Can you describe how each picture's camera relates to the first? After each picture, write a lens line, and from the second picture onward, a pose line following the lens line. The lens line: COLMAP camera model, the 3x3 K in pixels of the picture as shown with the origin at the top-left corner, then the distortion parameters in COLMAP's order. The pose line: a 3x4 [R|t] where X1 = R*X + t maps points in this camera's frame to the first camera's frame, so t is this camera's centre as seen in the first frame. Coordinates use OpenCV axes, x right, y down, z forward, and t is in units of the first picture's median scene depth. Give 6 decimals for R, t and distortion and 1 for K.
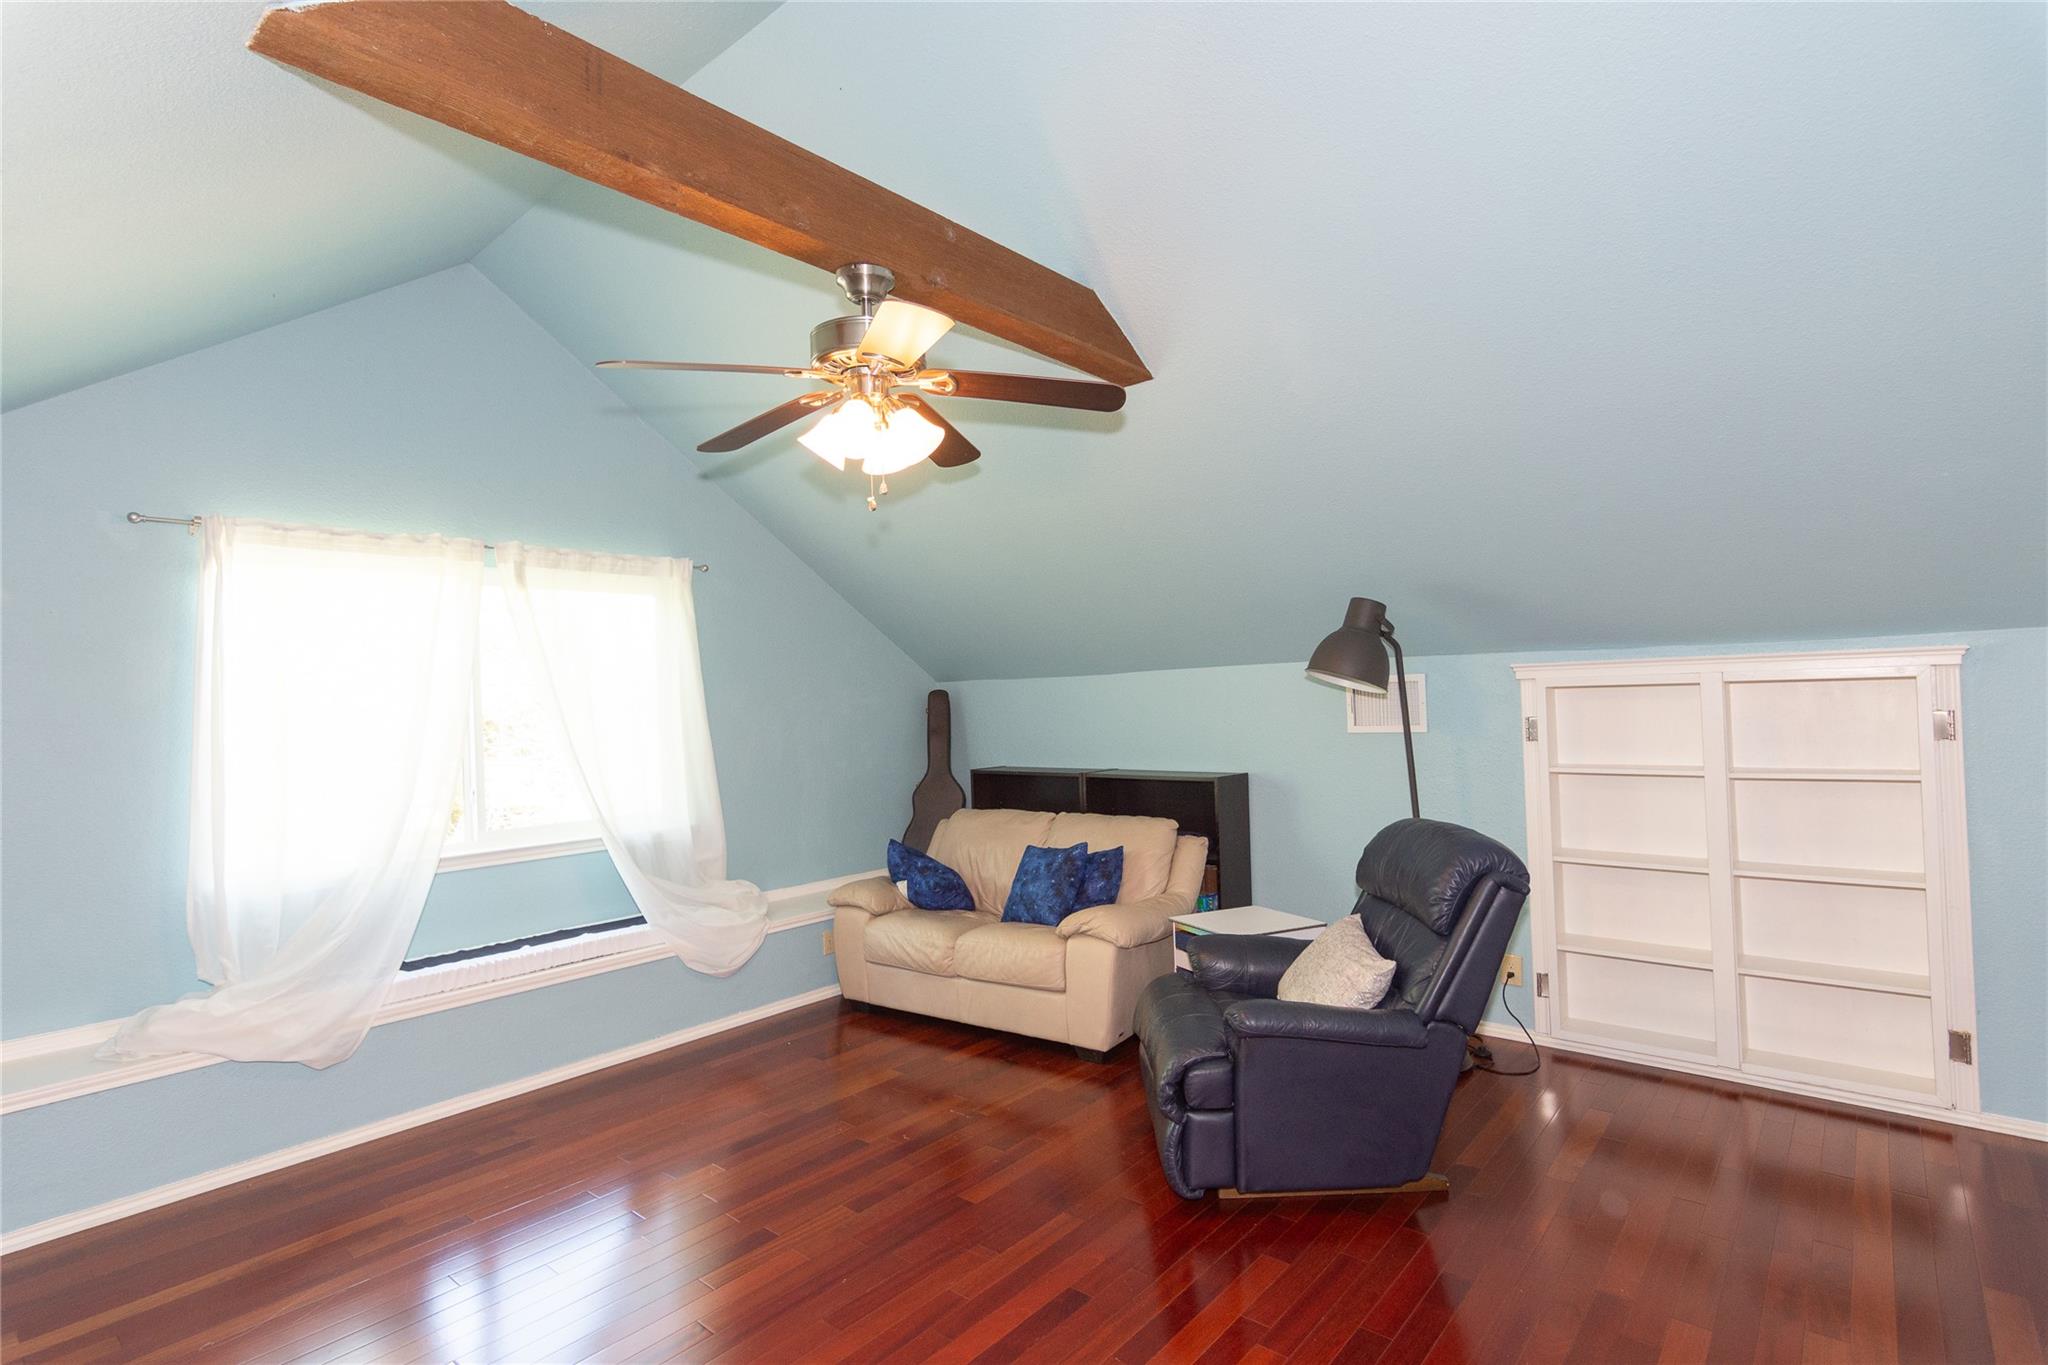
lens RADIAL K [[983.8, 0, 1025.0], [0, 983.8, 687.8], [0, 0, 1]] dist [0.001019, 0.000252]
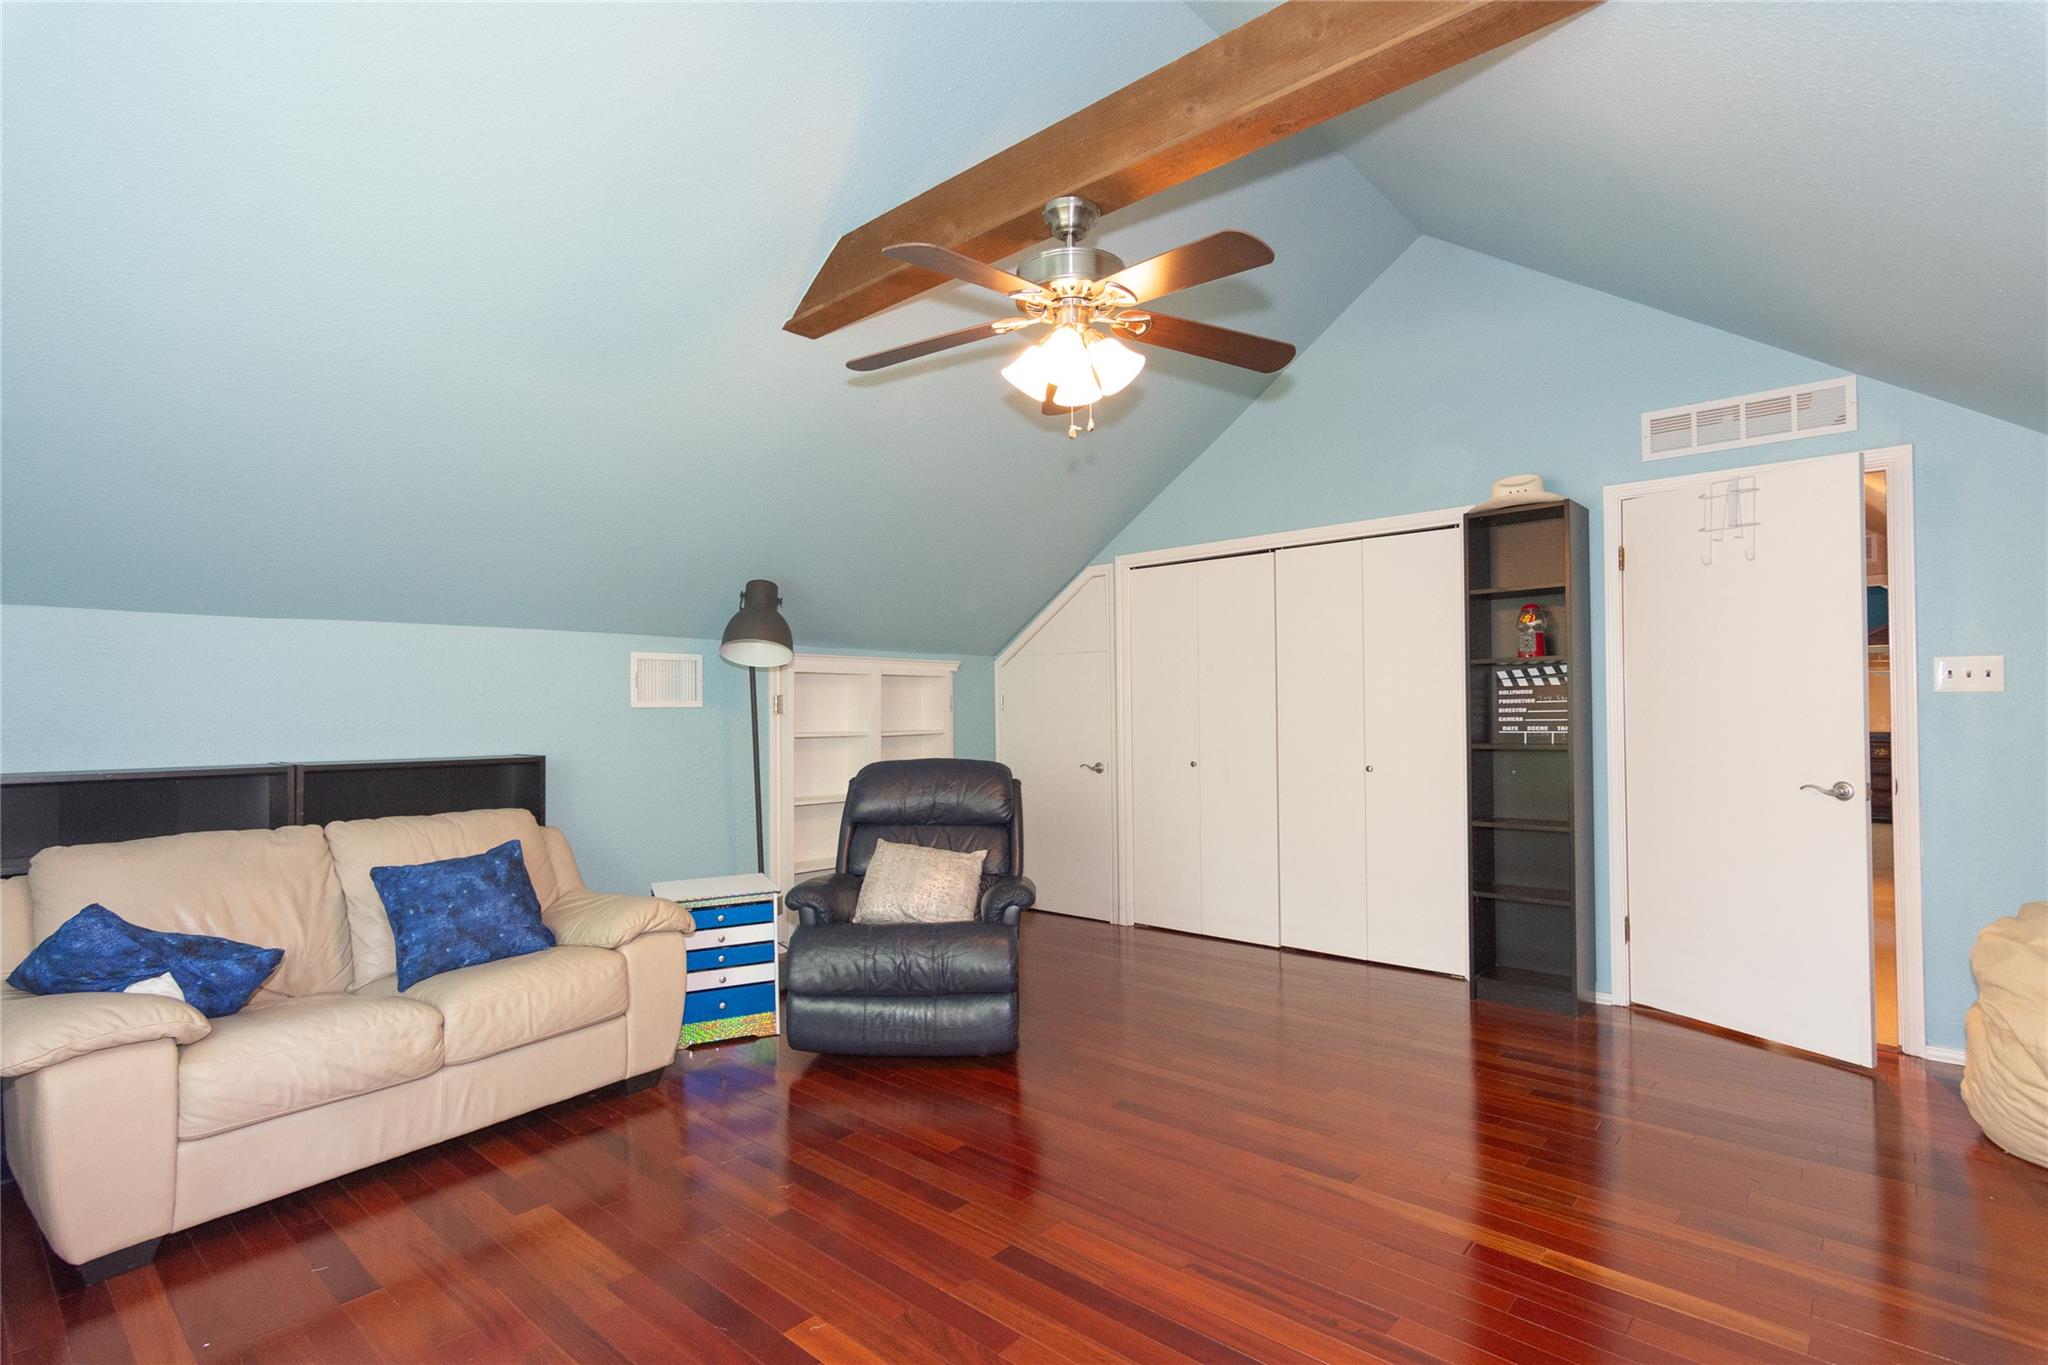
lens RADIAL K [[989.3, 0, 1023.6], [0, 989.3, 696.6], [0, 0, 1]] dist [0.000383, 0.001387]
pose [[0.007065, 0.051223, 0.998662, -0.740050], [-0.004465, 0.998679, -0.051192, 0.094058], [-0.999965, -0.004098, 0.007284, 0.661994]]
